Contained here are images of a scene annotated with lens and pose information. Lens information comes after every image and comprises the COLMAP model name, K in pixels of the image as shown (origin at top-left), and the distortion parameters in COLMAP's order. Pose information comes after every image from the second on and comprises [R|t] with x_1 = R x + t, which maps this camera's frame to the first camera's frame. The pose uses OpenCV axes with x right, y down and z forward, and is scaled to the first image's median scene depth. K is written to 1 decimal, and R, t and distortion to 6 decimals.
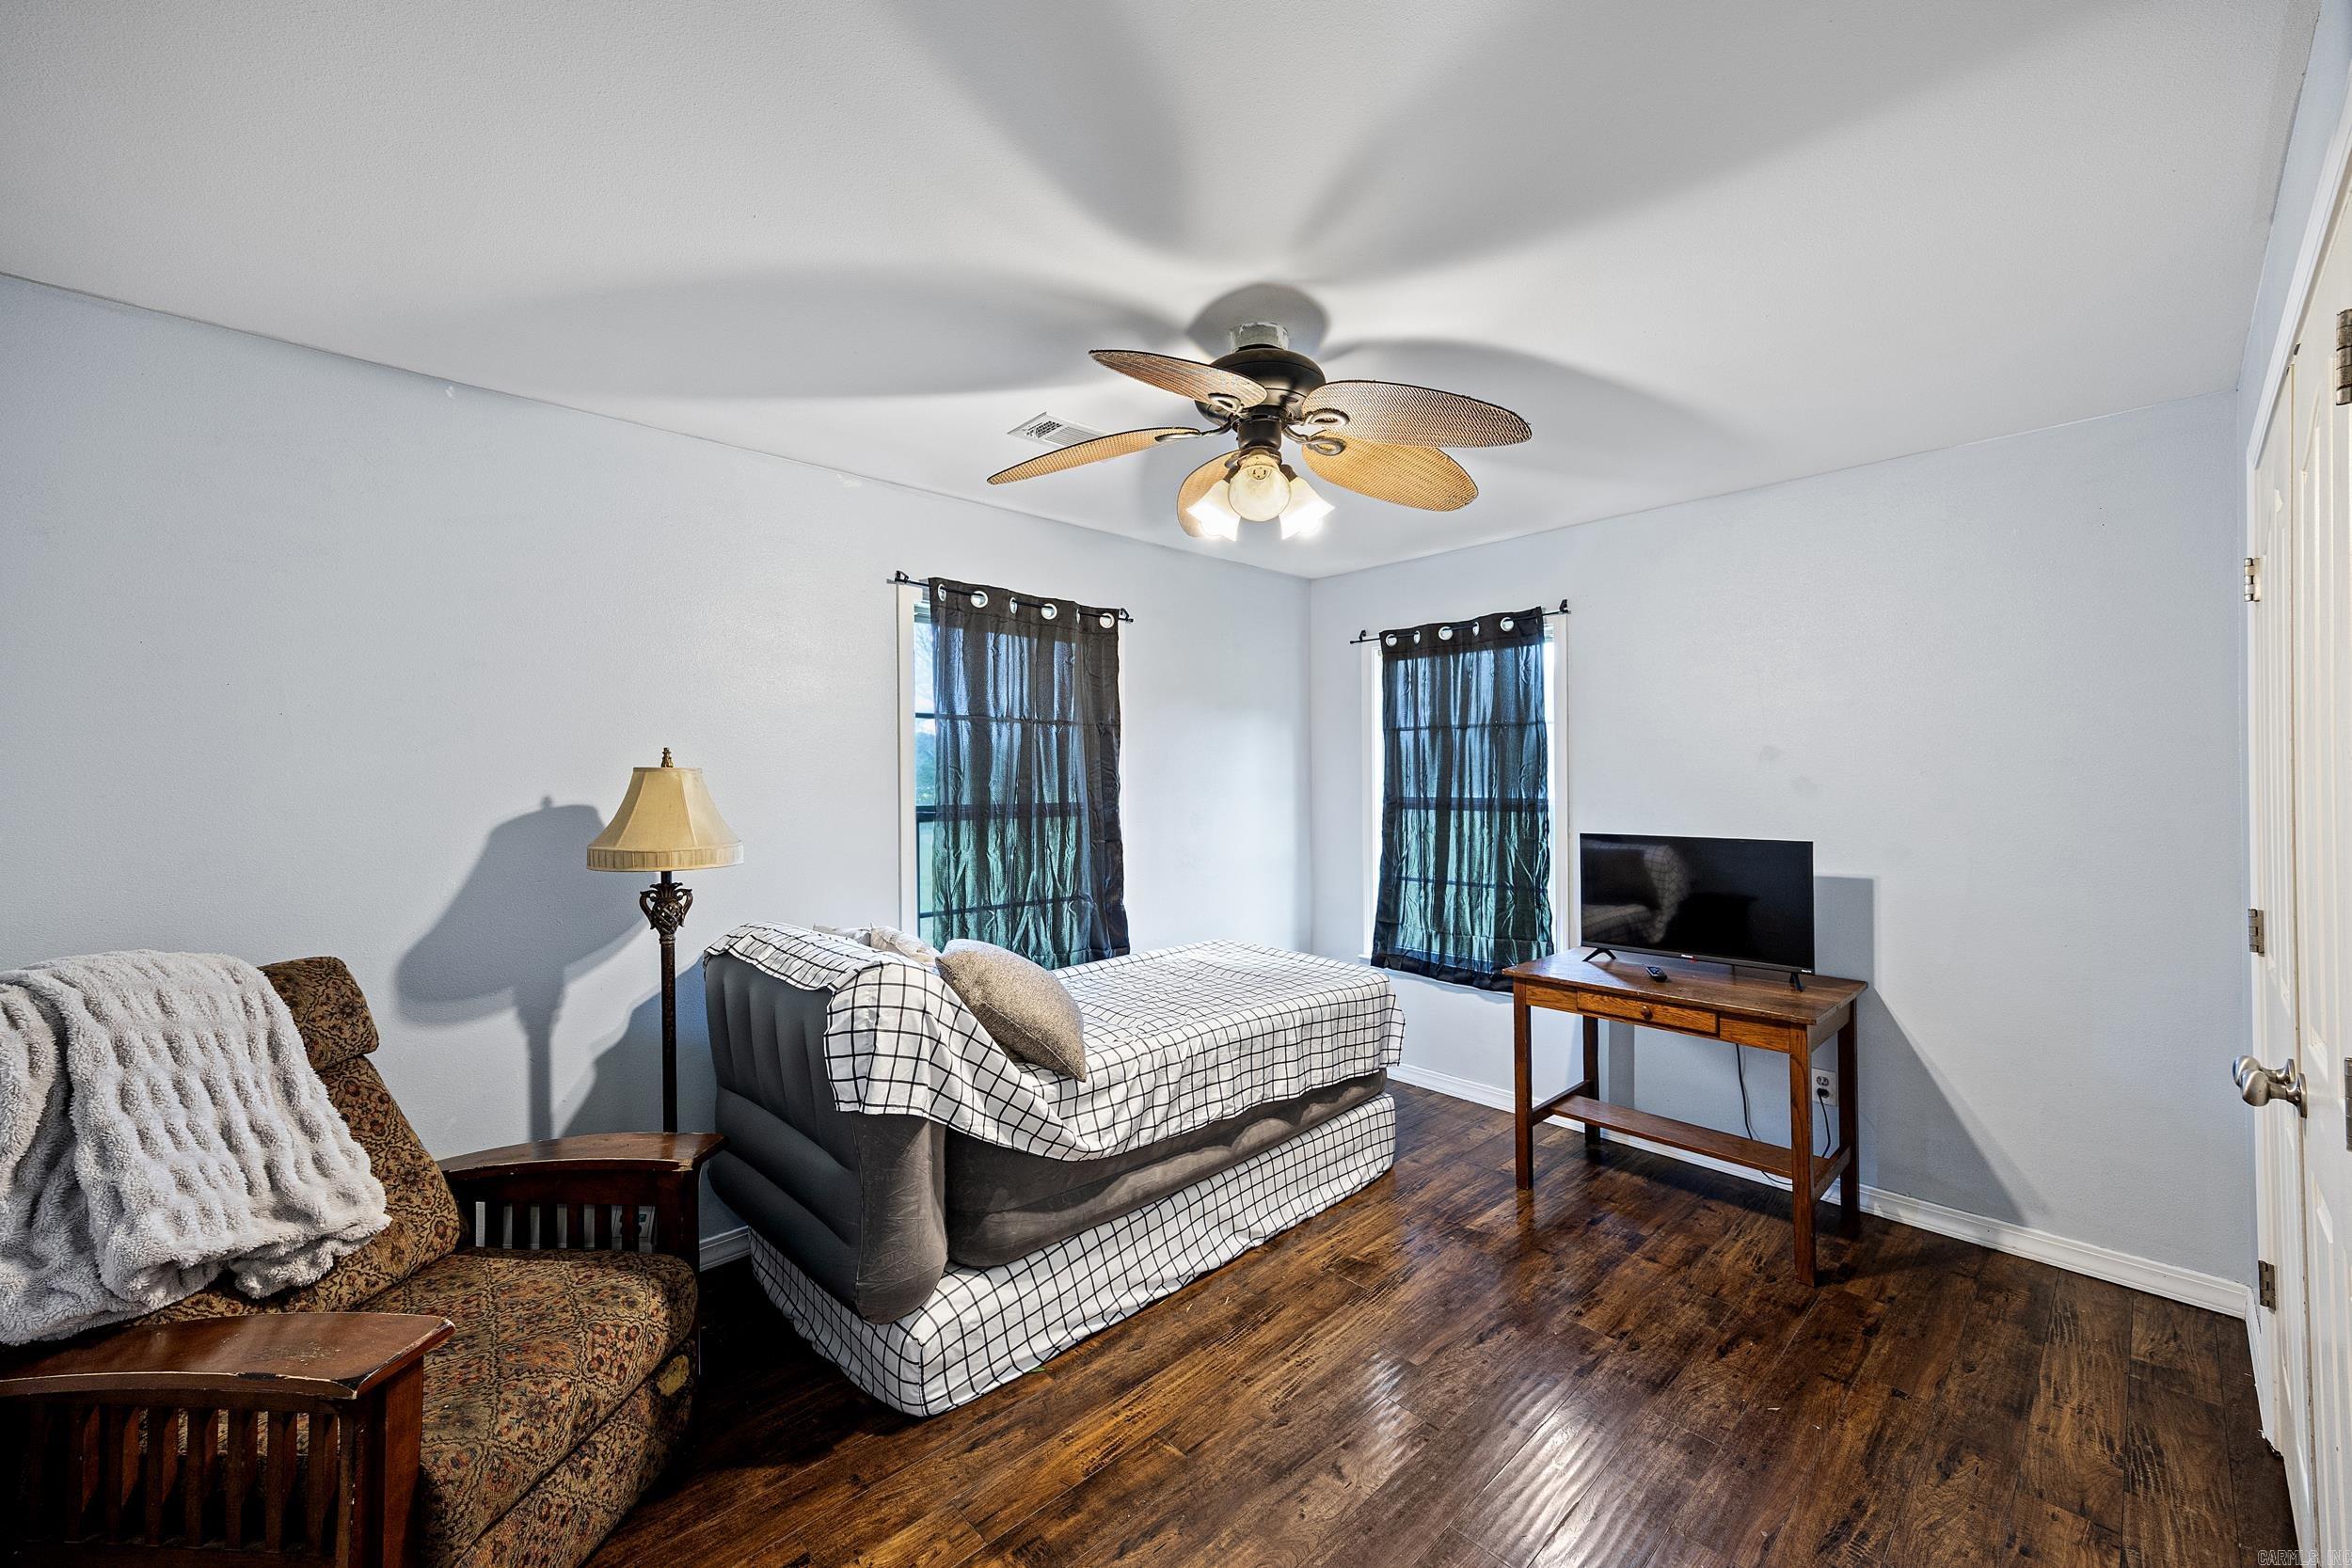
lens RADIAL K [[919.6, 0, 1178.6], [0, 919.6, 784.5], [0, 0, 1]] dist [0.000869, 0.000107]
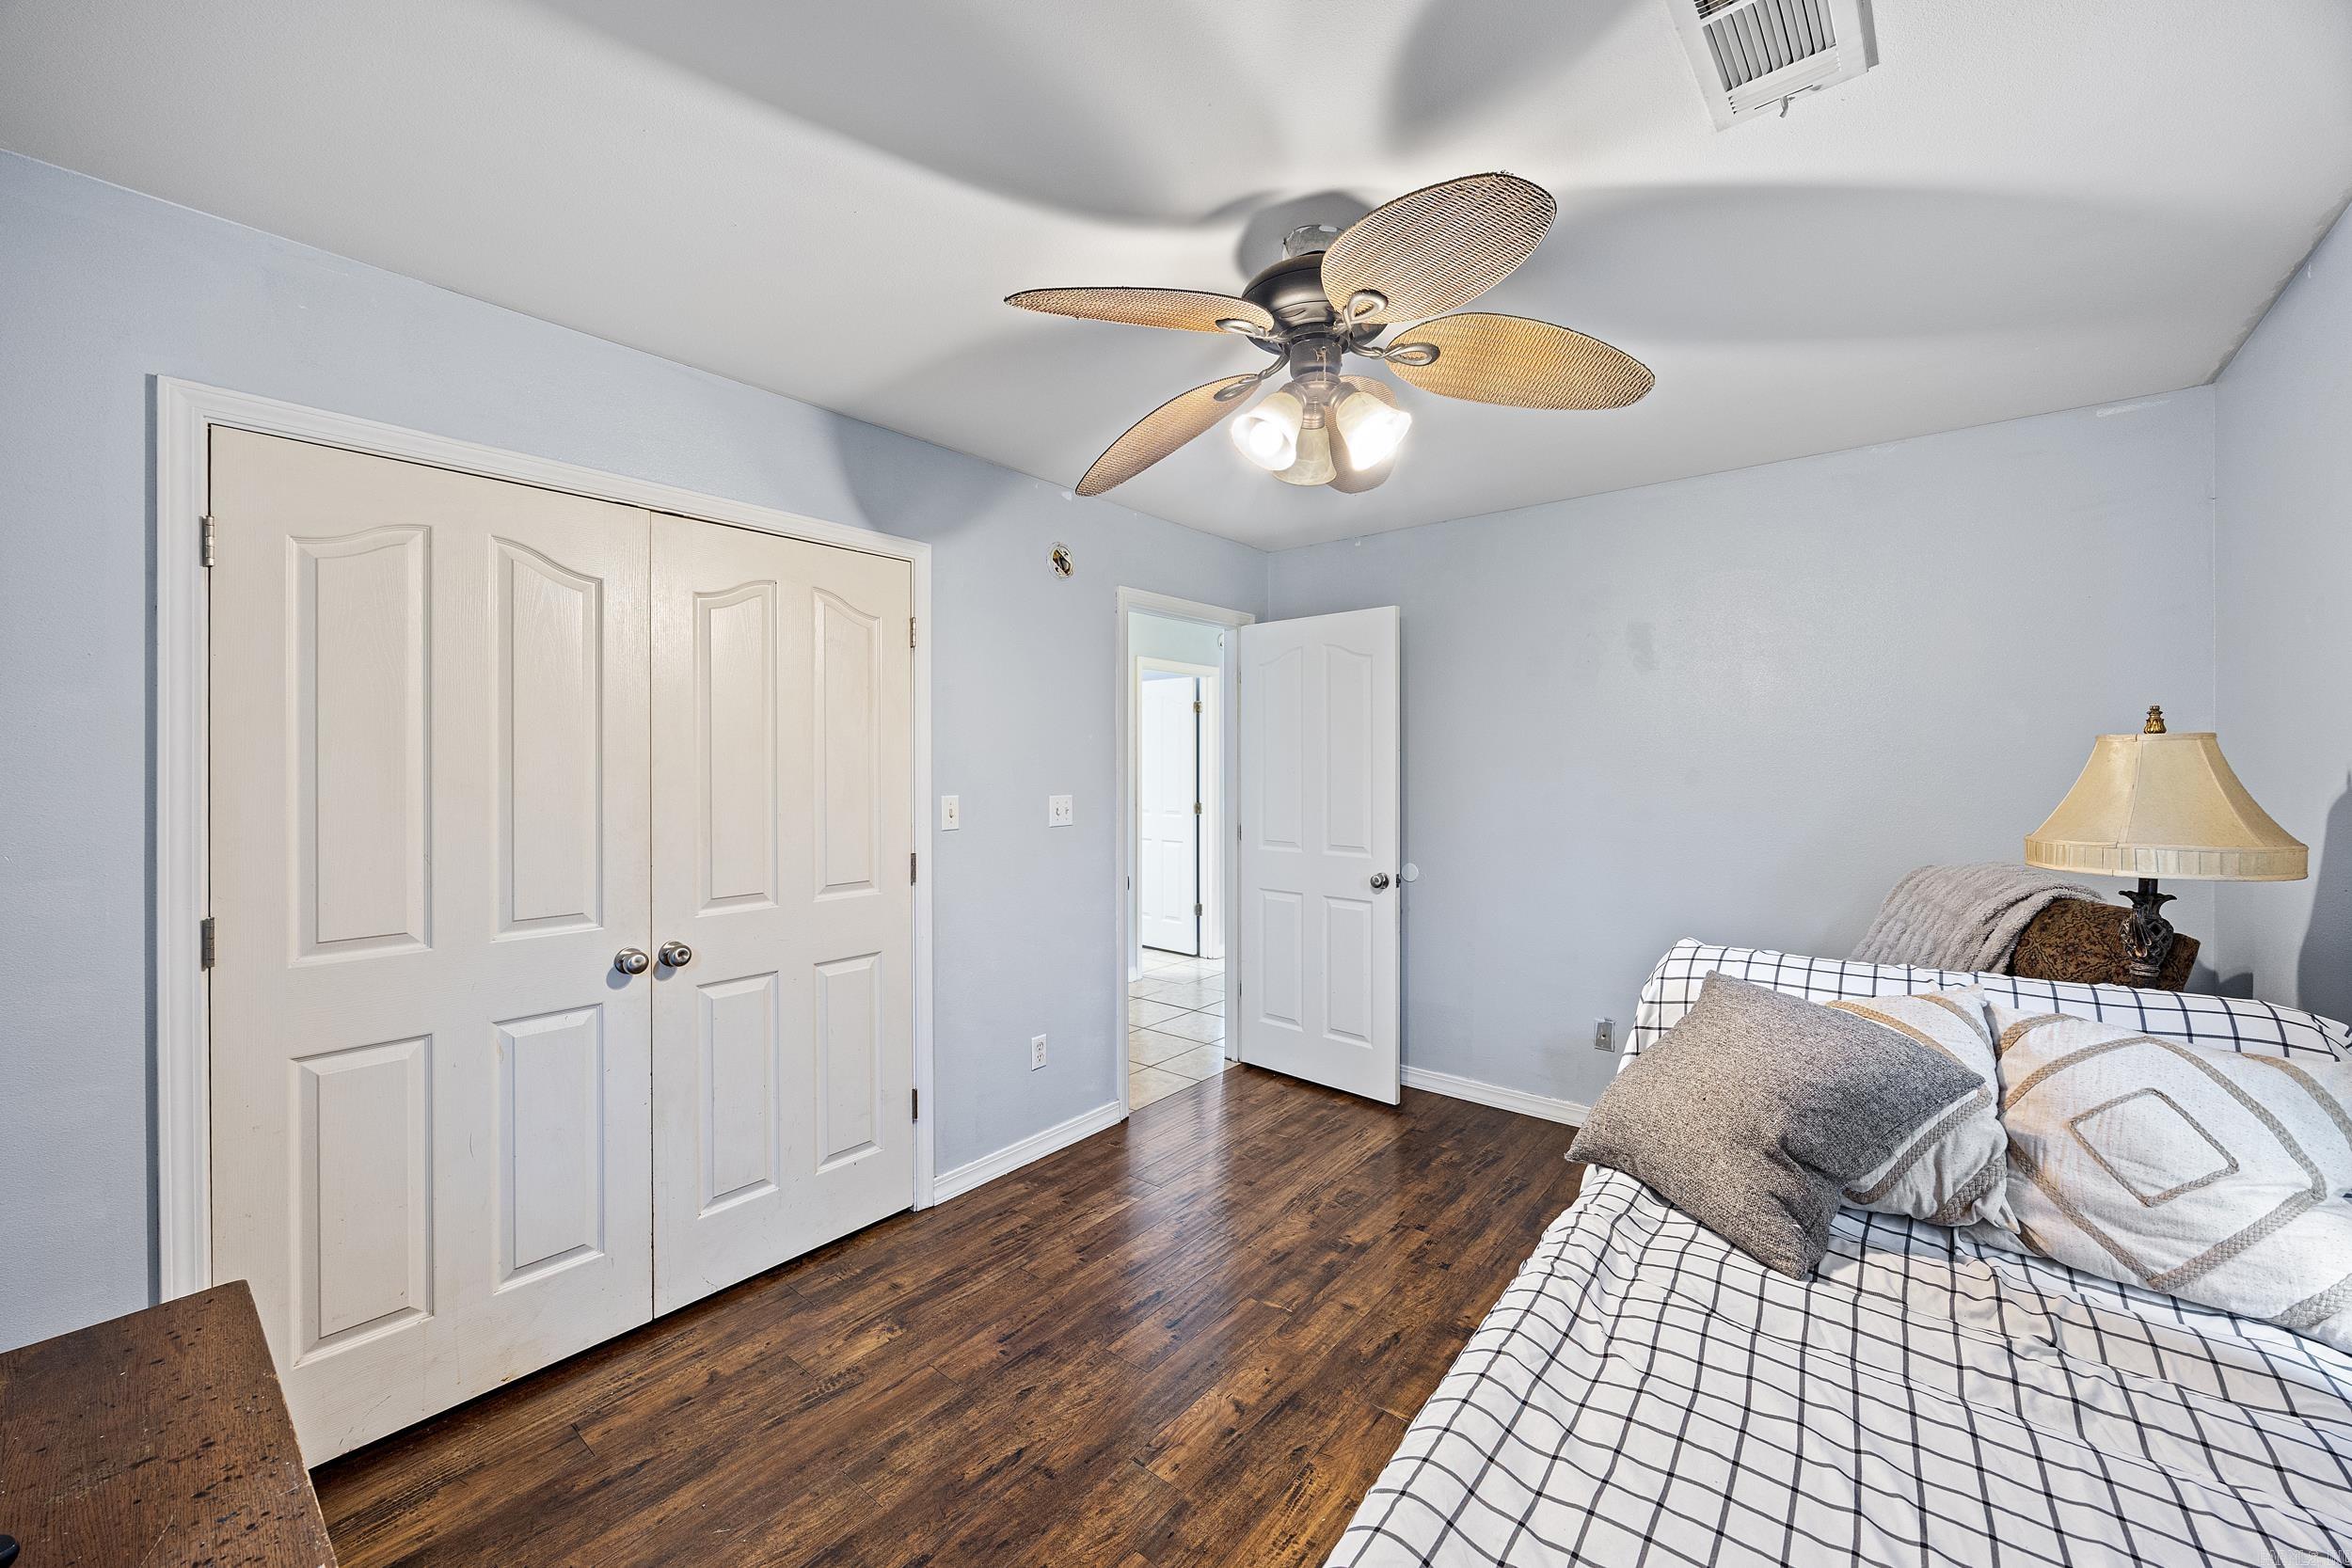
lens RADIAL K [[919.6, 0, 1168.2], [0, 919.6, 764.0], [0, 0, 1]] dist [0.000869, 0.000107]
pose [[-0.993788, 0.013426, -0.110480, 0.364339], [0.012878, 0.999901, 0.005670, -0.013049], [0.110545, 0.004212, -0.993862, 2.059923]]
